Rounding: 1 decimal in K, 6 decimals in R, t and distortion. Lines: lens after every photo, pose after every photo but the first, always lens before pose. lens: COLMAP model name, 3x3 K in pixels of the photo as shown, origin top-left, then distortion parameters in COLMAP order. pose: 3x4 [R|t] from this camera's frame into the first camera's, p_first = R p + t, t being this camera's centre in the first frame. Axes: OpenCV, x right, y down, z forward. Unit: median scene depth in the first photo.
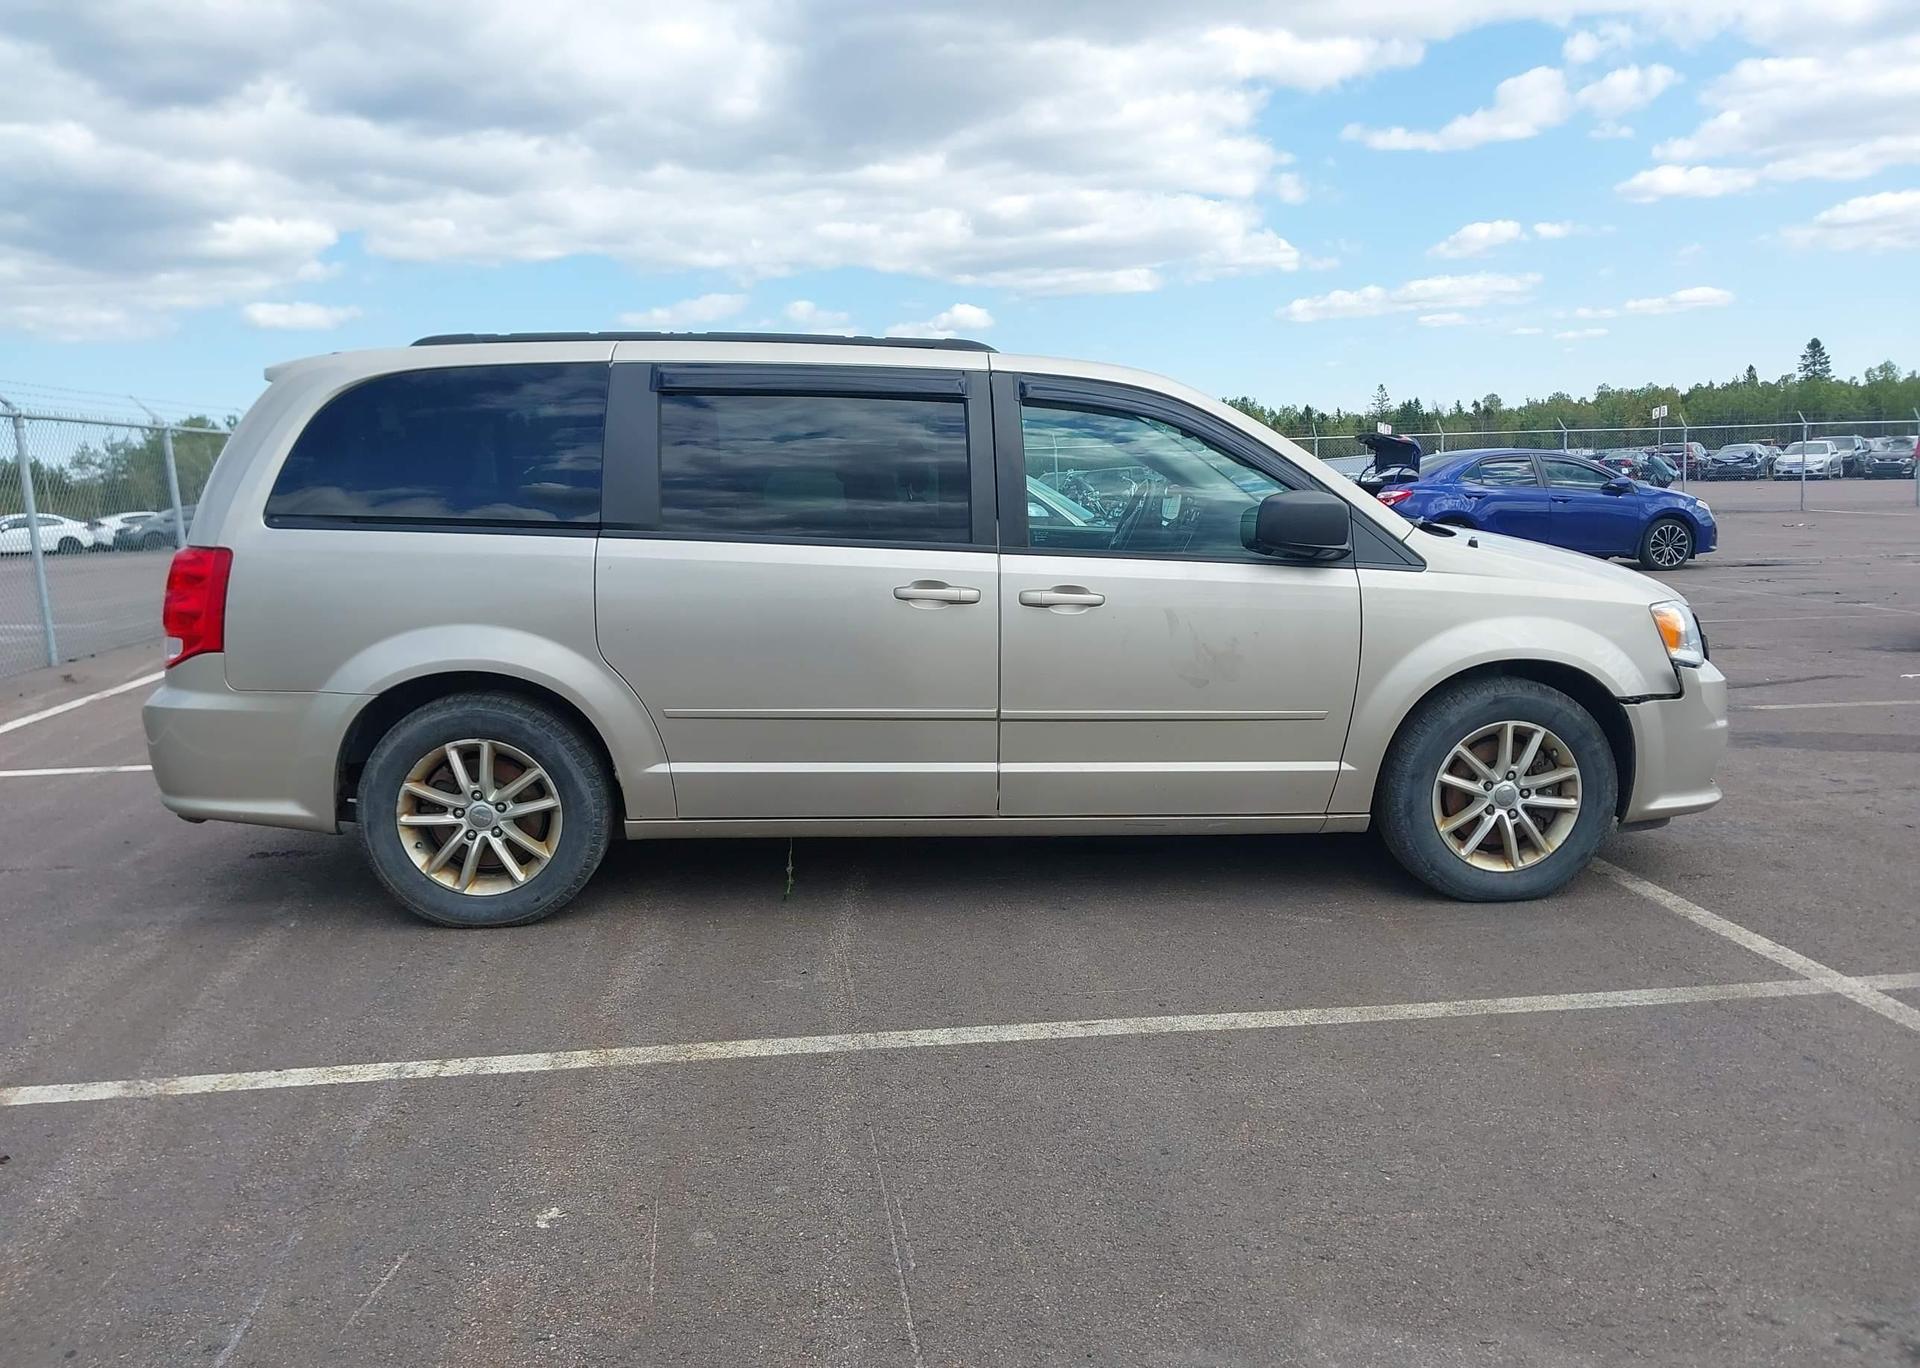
lens RADIAL K [[1519.6, 0, 964.3], [0, 1519.6, 686.2], [0, 0, 1]] dist [0.010024, -0.013161]
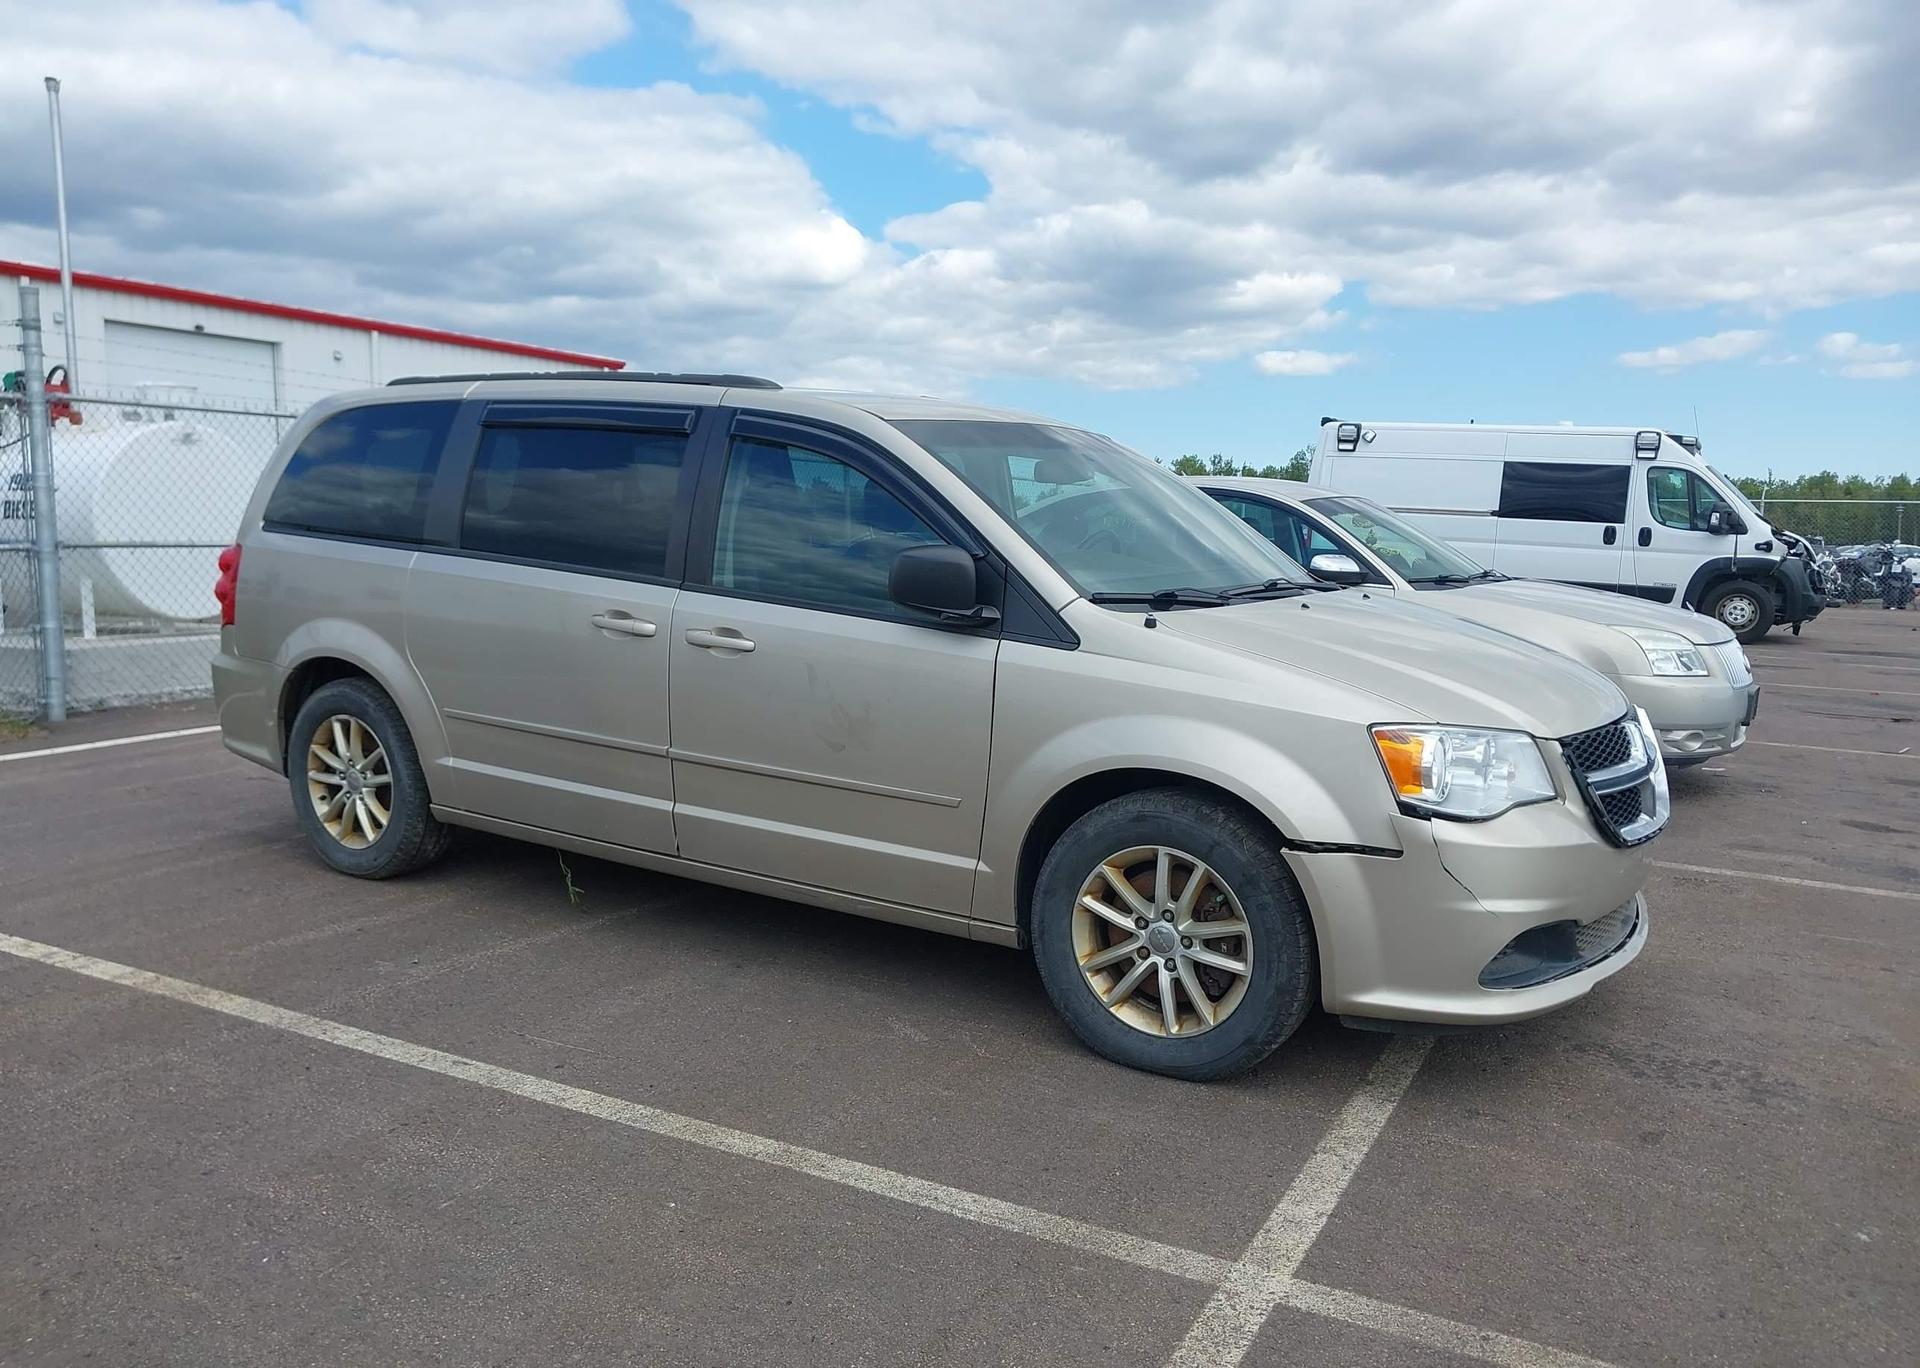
lens RADIAL K [[1512.7, 0, 960.0], [0, 1512.7, 684.0], [0, 0, 1]] dist [0.021236, -0.015161]
pose [[0.811931, 0.103590, -0.574489, 0.735221], [-0.119683, 0.992763, 0.009863, -0.057753], [0.571353, 0.060749, 0.818453, 0.296330]]
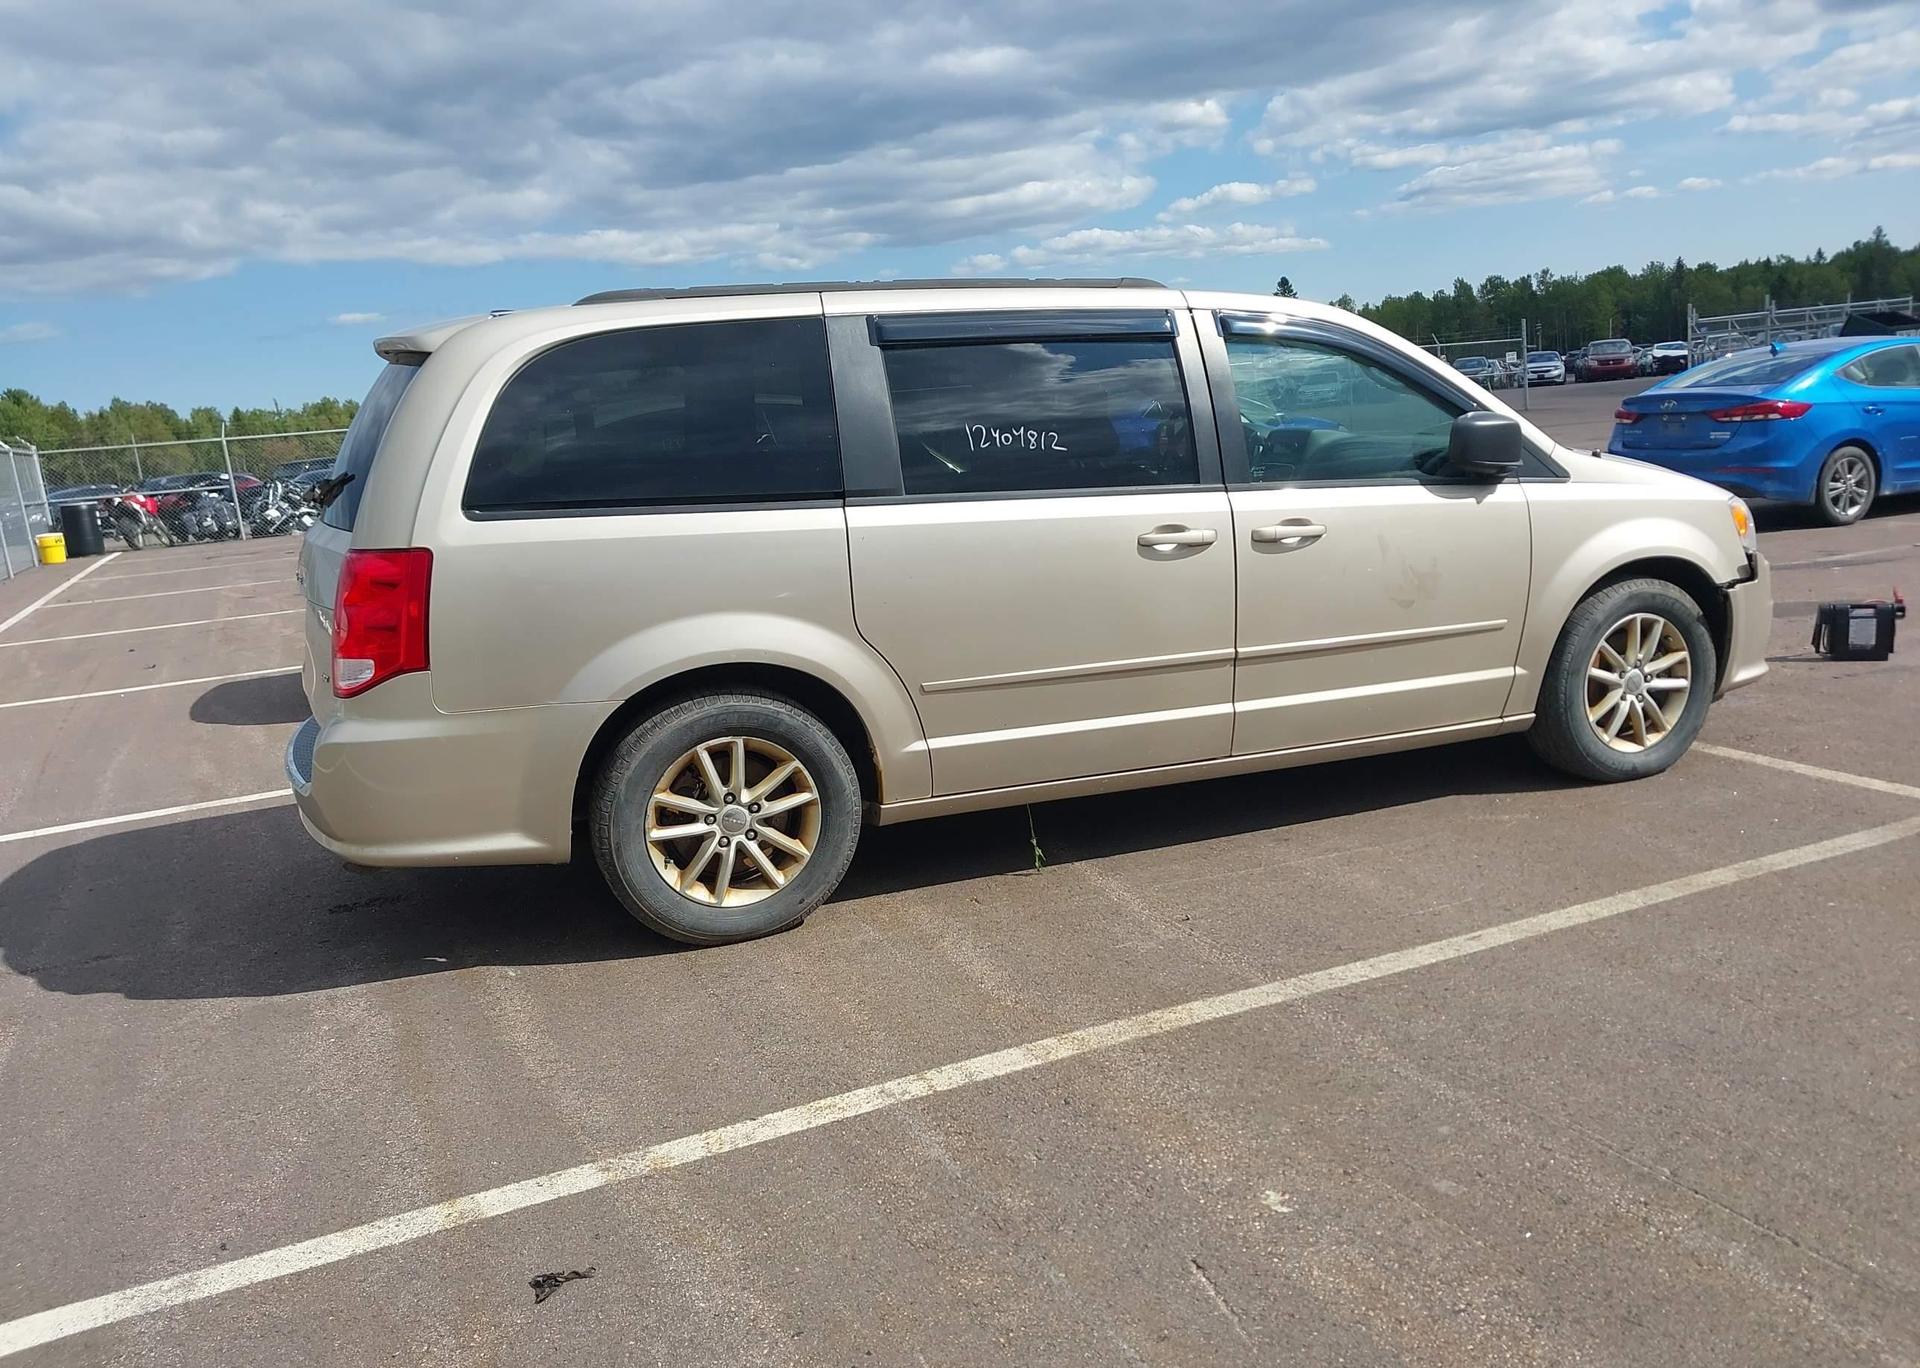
lens RADIAL K [[1512.7, 0, 960.0], [0, 1512.7, 684.0], [0, 0, 1]] dist [0.021236, -0.015161]
pose [[0.953230, -0.104856, 0.283473, -0.436199], [0.096554, 0.994392, 0.043142, -0.022011], [-0.286407, -0.013753, 0.958009, 0.090488]]
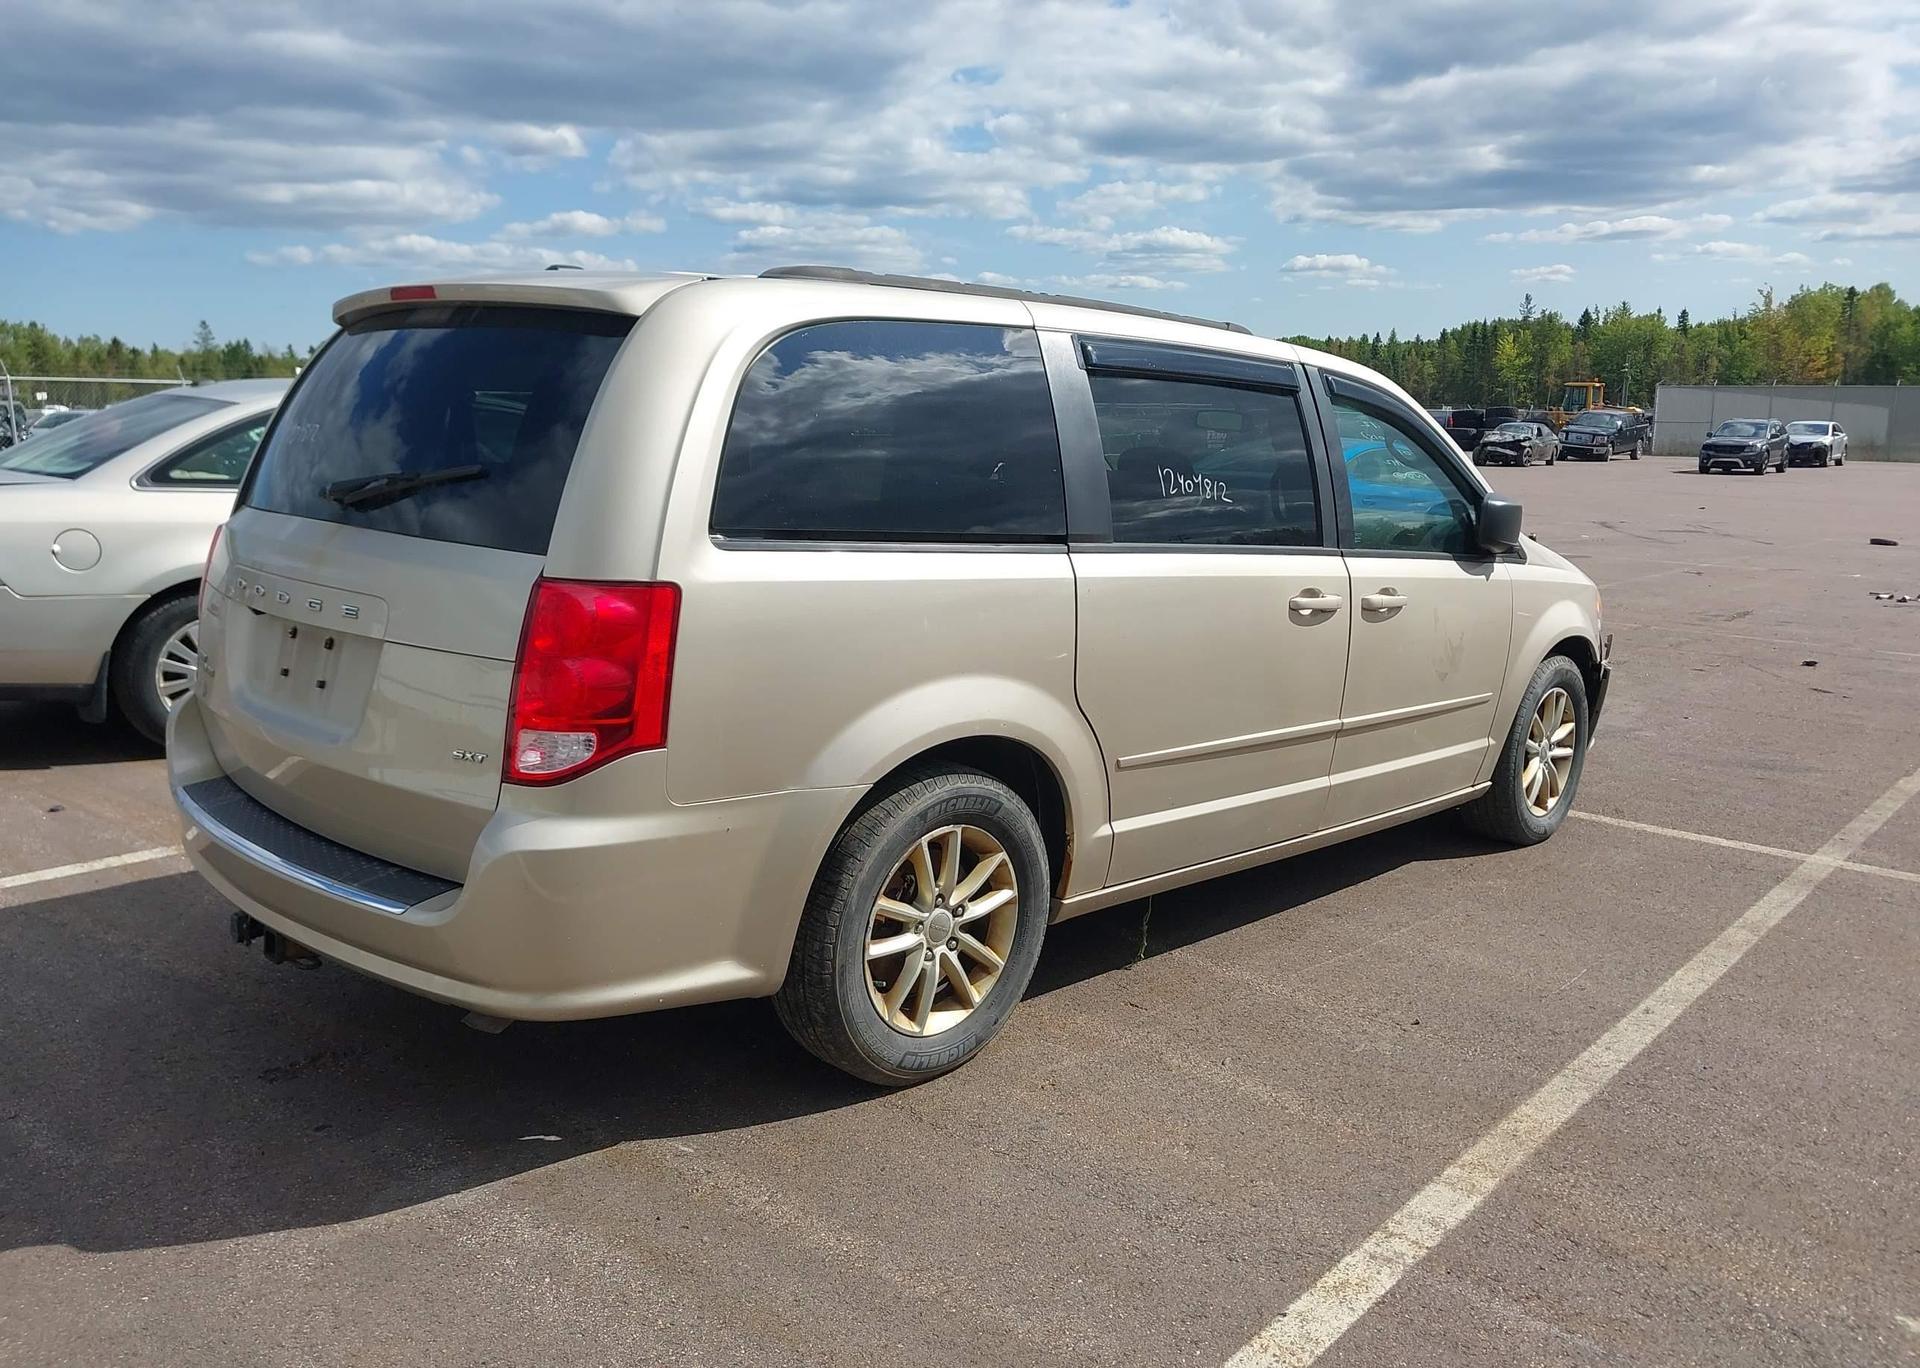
lens RADIAL K [[1517.5, 0, 959.7], [0, 1517.5, 679.1], [0, 0, 1]] dist [0.011904, -0.011058]
pose [[0.743422, -0.077204, 0.664351, -0.792973], [0.058775, 0.997014, 0.050092, -0.072404], [-0.666235, 0.001808, 0.745740, 0.436889]]
